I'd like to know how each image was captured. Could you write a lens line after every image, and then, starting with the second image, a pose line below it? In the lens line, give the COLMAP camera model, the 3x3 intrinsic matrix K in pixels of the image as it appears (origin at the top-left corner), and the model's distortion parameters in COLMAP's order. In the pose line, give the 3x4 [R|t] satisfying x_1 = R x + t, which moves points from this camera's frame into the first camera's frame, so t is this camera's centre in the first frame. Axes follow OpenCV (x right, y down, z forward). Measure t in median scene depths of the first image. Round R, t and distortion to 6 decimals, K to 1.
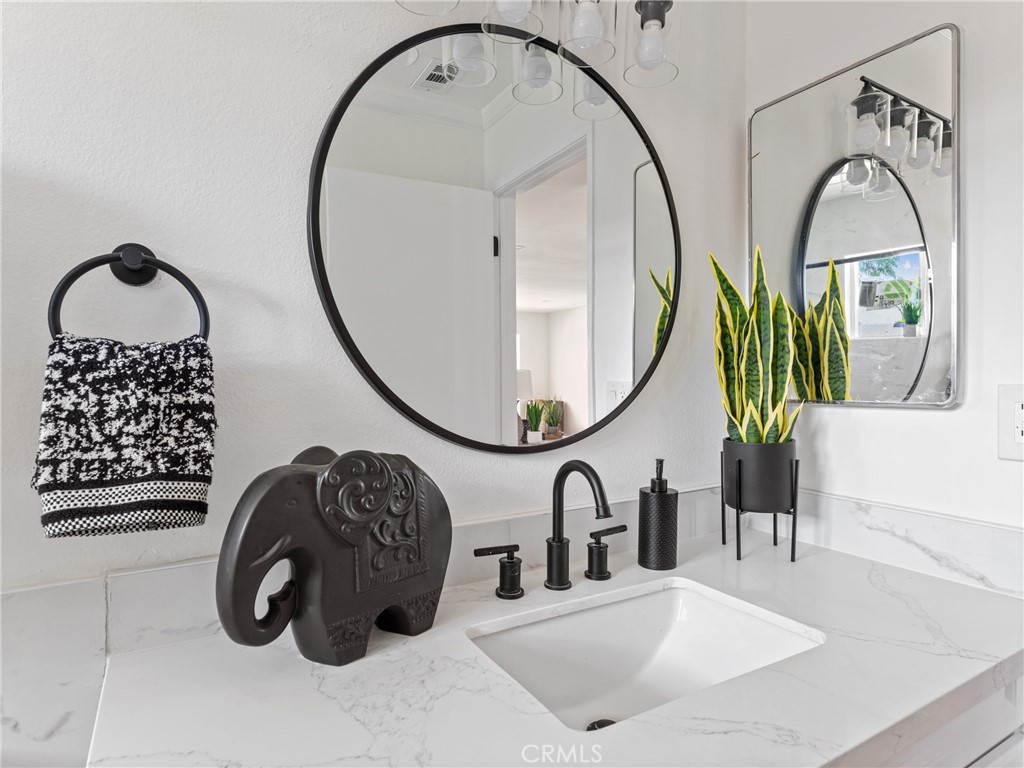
lens RADIAL K [[588.3, 0, 511.4], [0, 588.3, 386.0], [0, 0, 1]] dist [-0.006393, -0.000082]
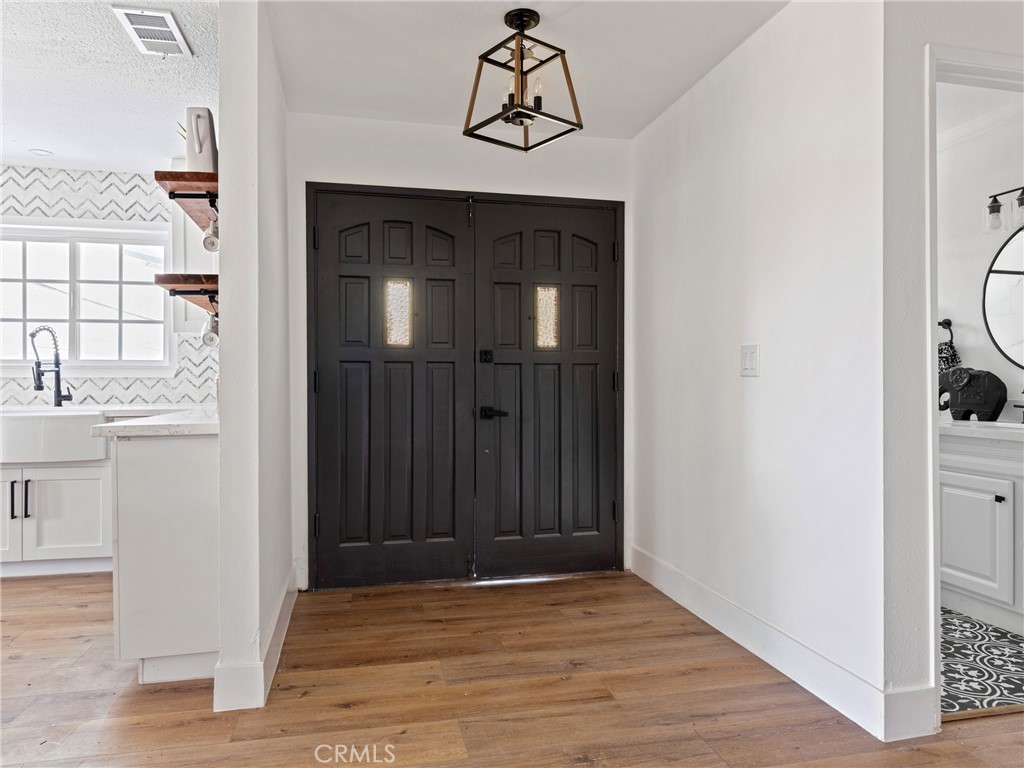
lens RADIAL K [[681.5, 0, 511.1], [0, 681.5, 381.2], [0, 0, 1]] dist [-0.001130, 0.001532]
pose [[-0.288475, 0.015786, -0.957357, 4.516029], [0.000236, 0.999865, 0.016416, 0.111352], [0.957487, 0.004510, -0.288440, -0.510919]]
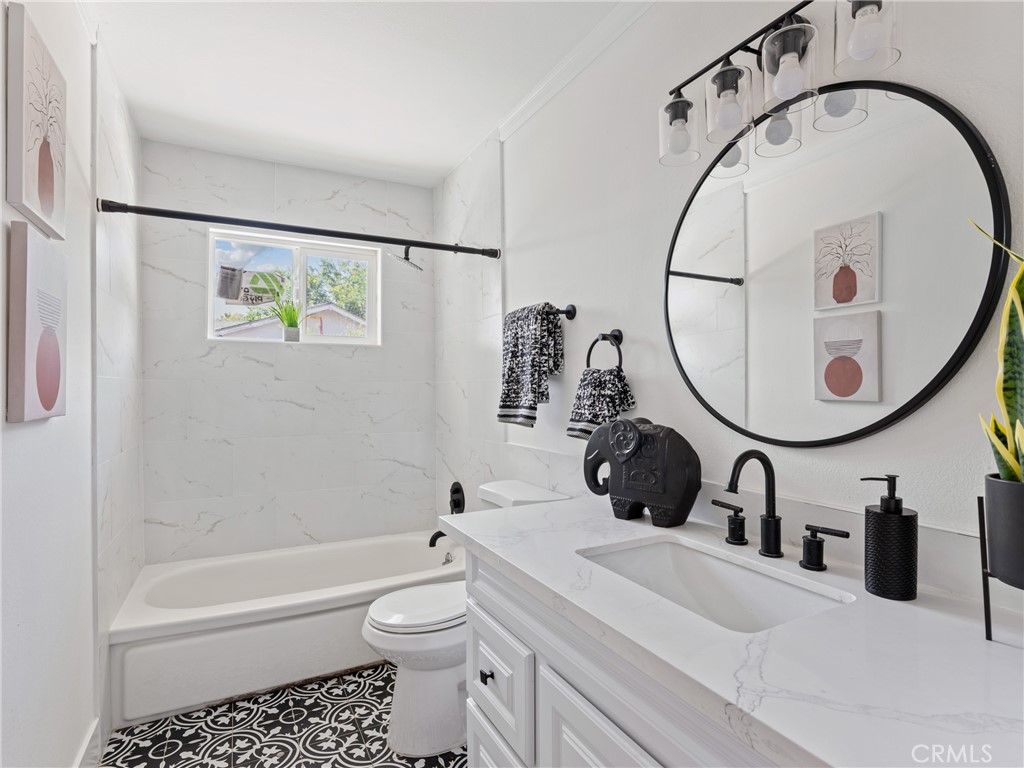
lens RADIAL K [[550.1, 0, 512.6], [0, 550.1, 379.2], [0, 0, 1]] dist [-0.003220, 0.000244]
pose [[-0.033943, 0.011390, -0.999359, 1.548548], [-0.004546, 0.999923, 0.011551, -0.051231], [0.999413, 0.004935, -0.033889, 0.602898]]
